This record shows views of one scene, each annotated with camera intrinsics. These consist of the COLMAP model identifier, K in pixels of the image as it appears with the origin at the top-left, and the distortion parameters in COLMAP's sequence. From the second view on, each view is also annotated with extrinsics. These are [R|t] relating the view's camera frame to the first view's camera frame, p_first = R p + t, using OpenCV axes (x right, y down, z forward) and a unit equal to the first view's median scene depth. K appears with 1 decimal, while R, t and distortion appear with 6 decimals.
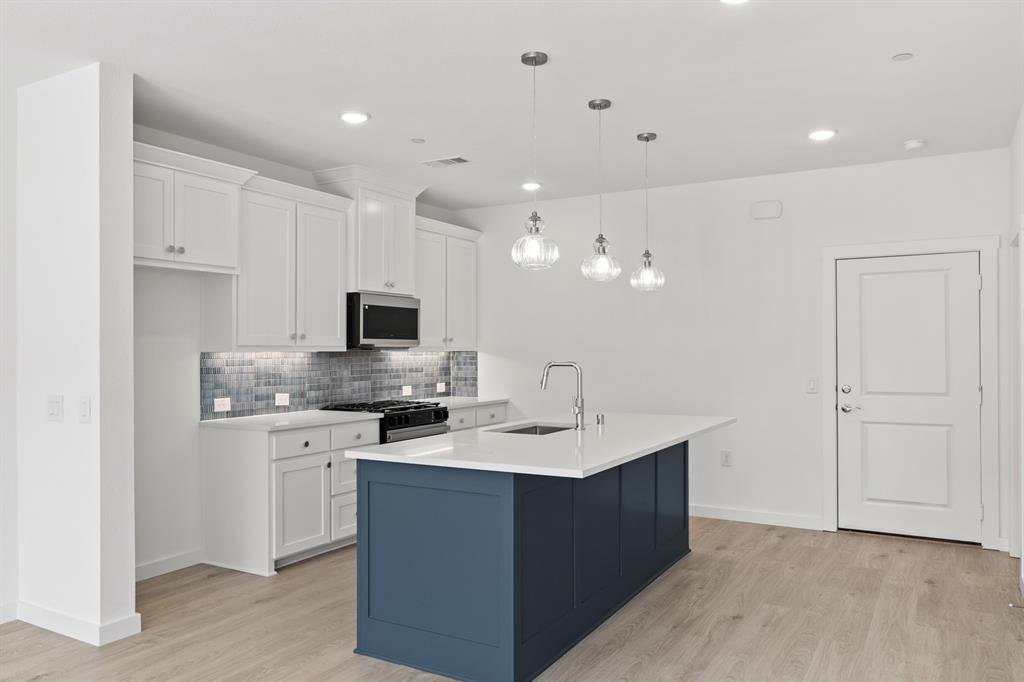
lens RADIAL K [[758.5, 0, 512.0], [0, 758.5, 341.0], [0, 0, 1]] dist [-0.010995, 0.003646]
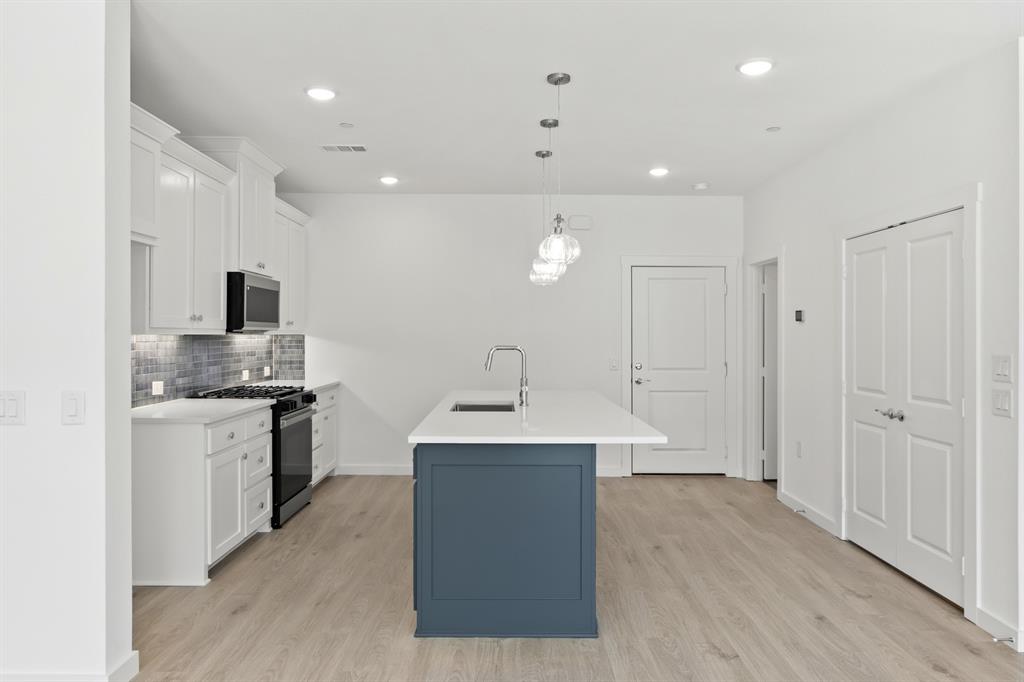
lens RADIAL K [[681.3, 0, 515.4], [0, 681.3, 326.9], [0, 0, 1]] dist [-0.008397, 0.003478]
pose [[0.860407, 0.013026, 0.509441, -0.346436], [-0.014348, 0.999896, -0.001335, 0.000388], [-0.509406, -0.006161, 0.860504, 0.099761]]
